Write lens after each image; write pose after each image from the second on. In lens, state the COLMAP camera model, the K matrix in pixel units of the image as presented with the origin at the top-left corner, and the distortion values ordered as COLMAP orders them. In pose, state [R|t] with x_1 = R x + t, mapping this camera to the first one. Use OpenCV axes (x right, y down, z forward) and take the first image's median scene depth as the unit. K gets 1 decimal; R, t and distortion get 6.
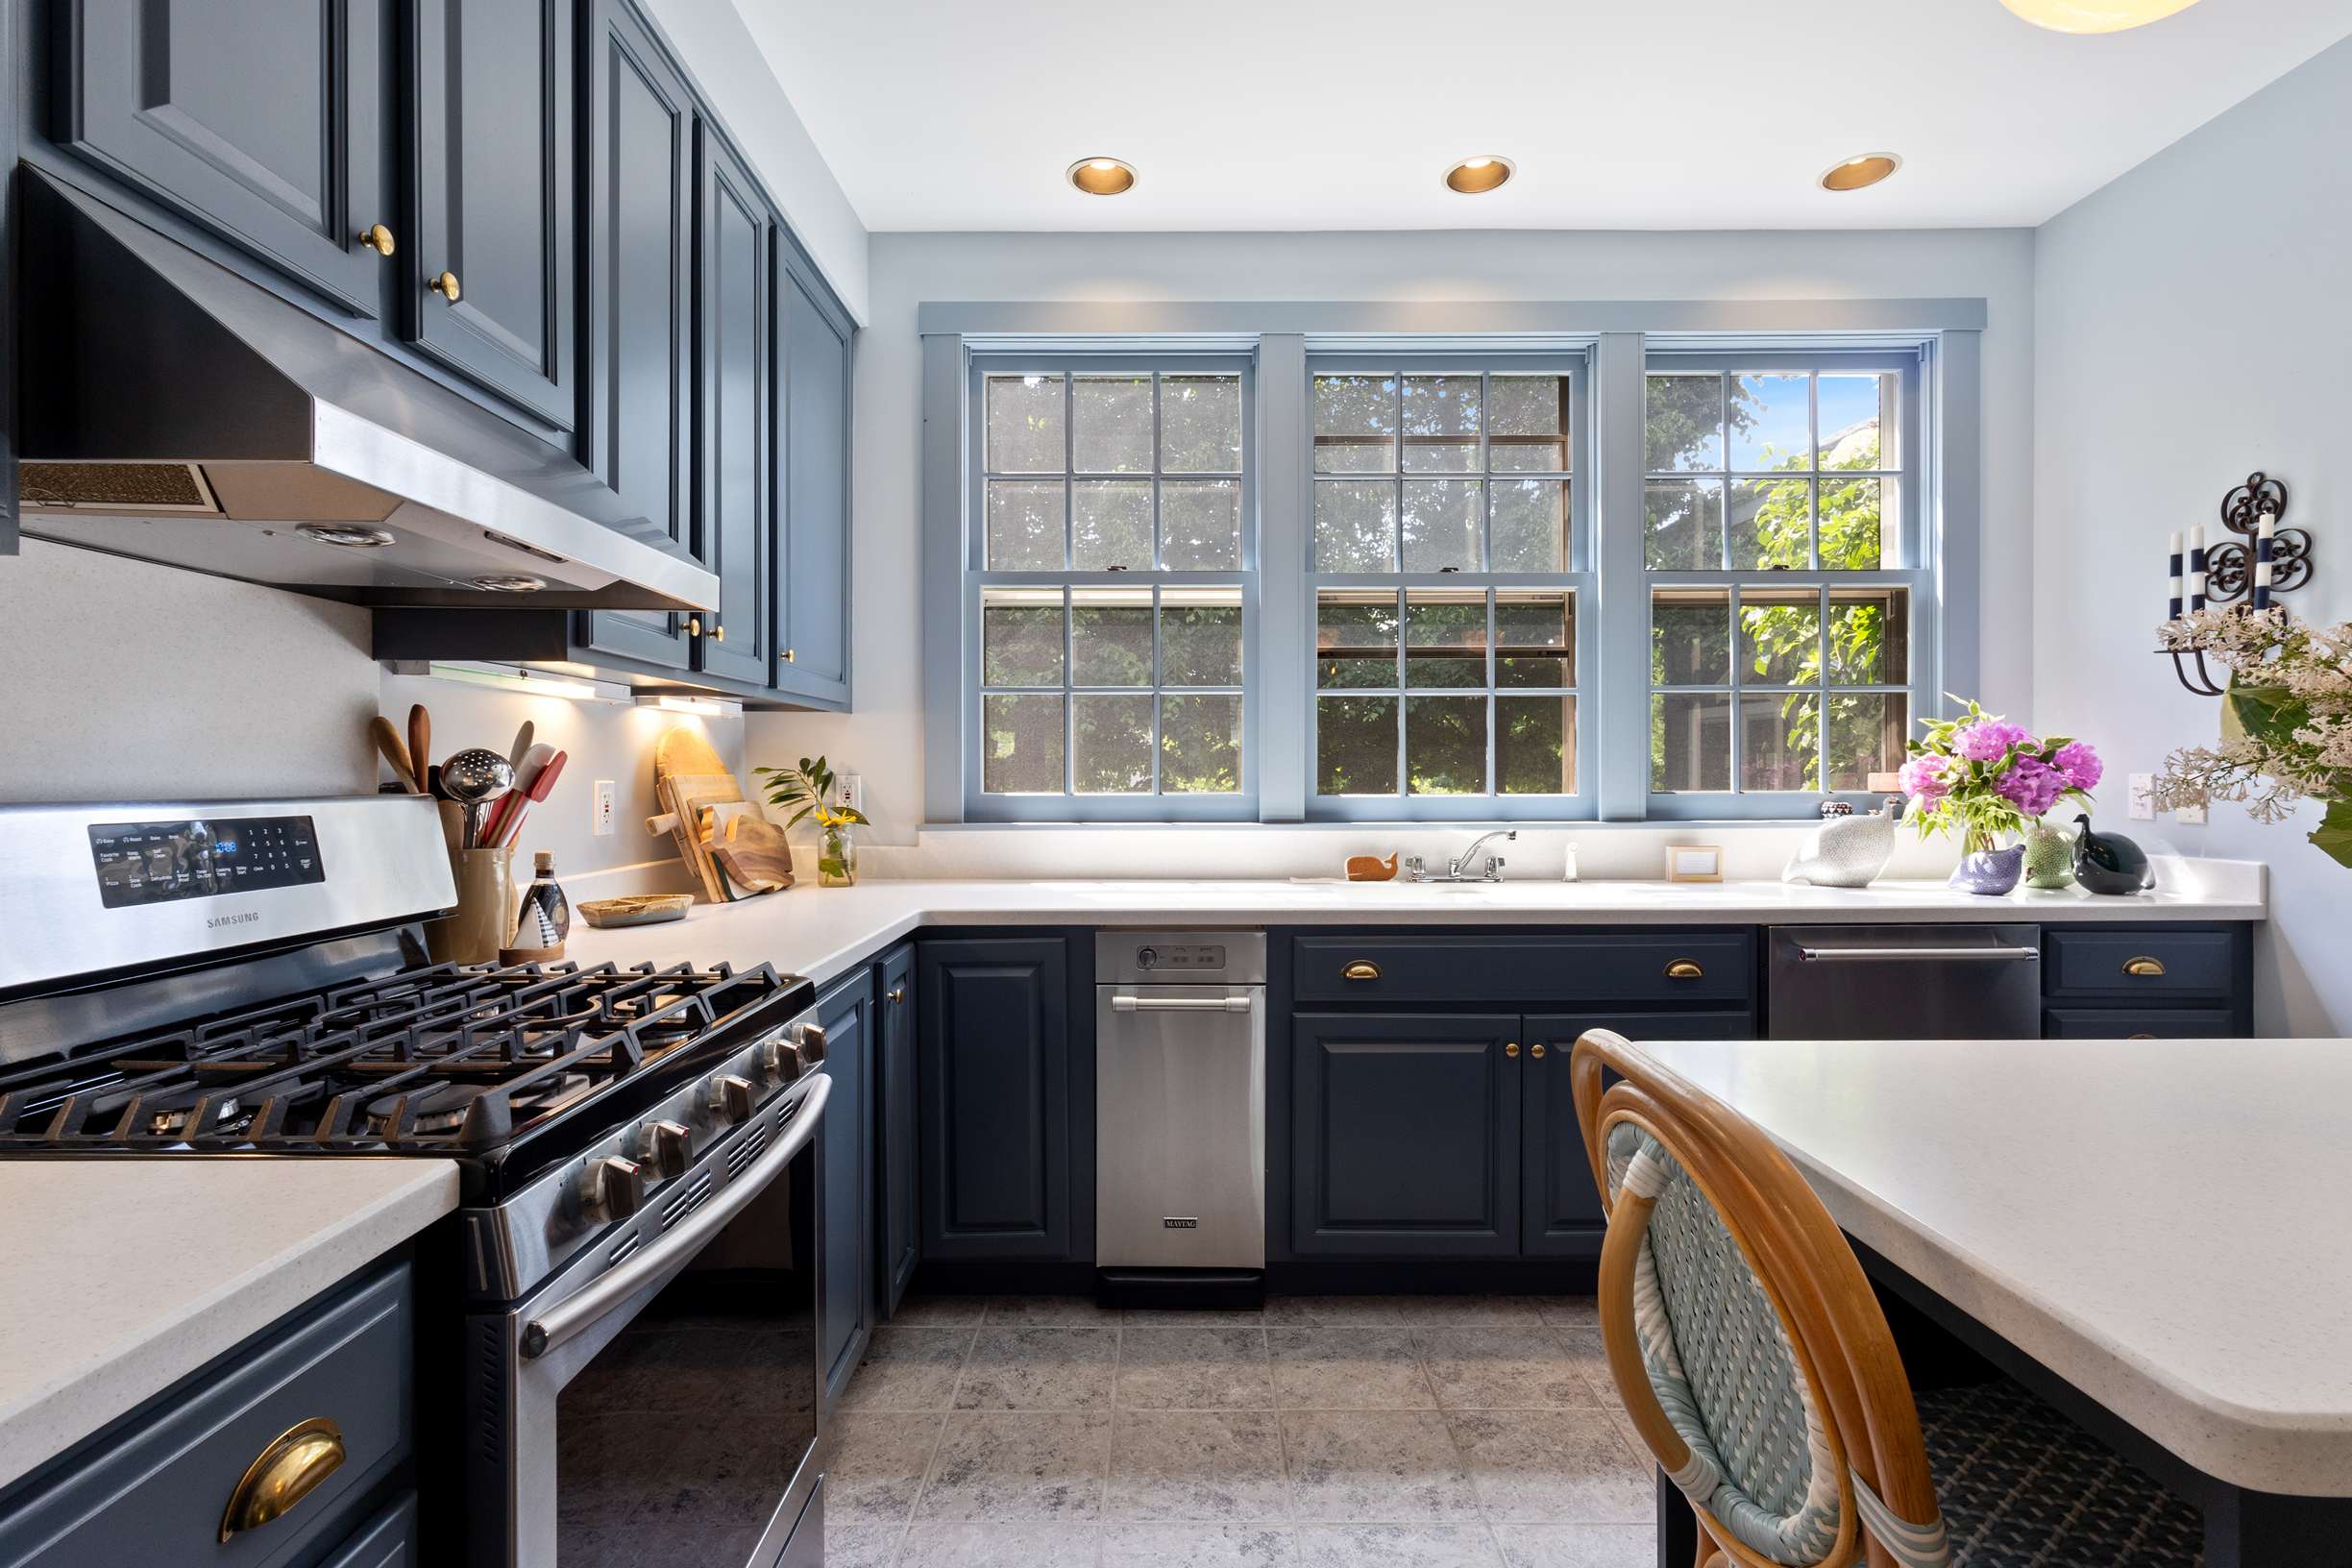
lens RADIAL K [[1081.6, 0, 1182.3], [0, 1081.6, 784.6], [0, 0, 1]] dist [0.009145, -0.002315]
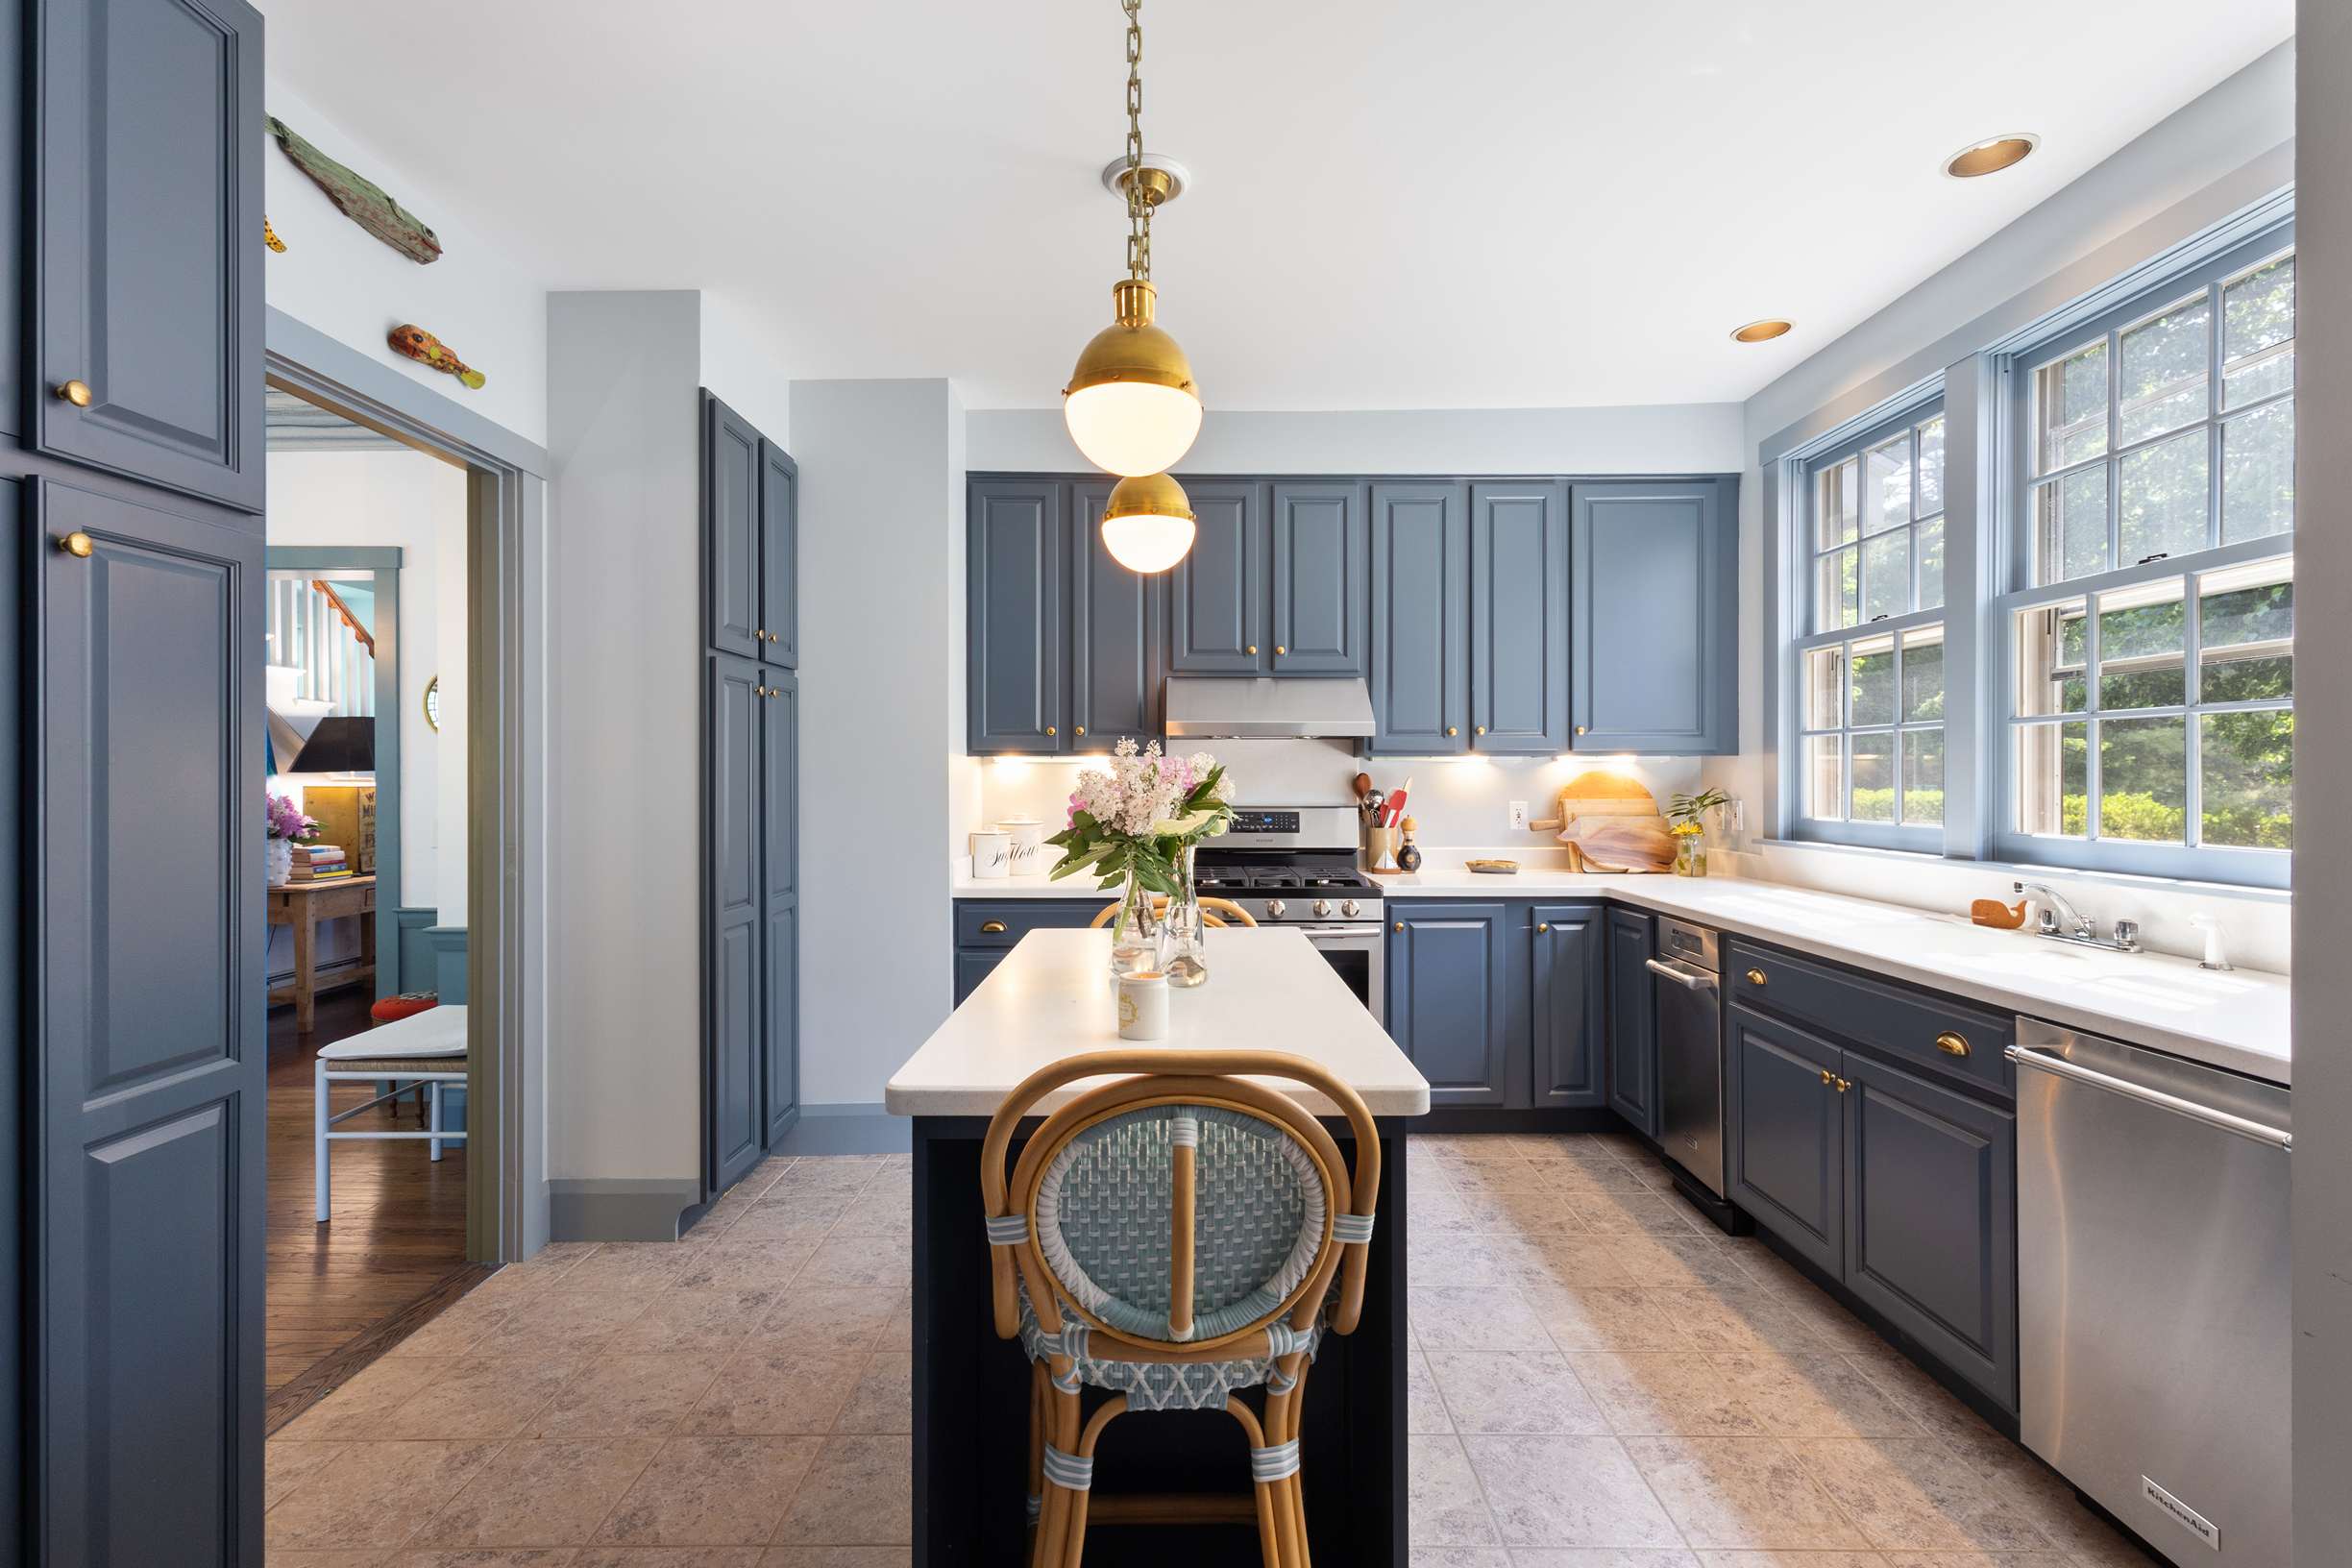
lens RADIAL K [[1081.6, 0, 1160.8], [0, 1081.6, 777.9], [0, 0, 1]] dist [0.009145, -0.002315]
pose [[-0.014595, 0.004007, -0.999885, 1.240985], [-0.004046, 0.999984, 0.004067, -0.043712], [0.999885, 0.004105, -0.014579, 0.332425]]
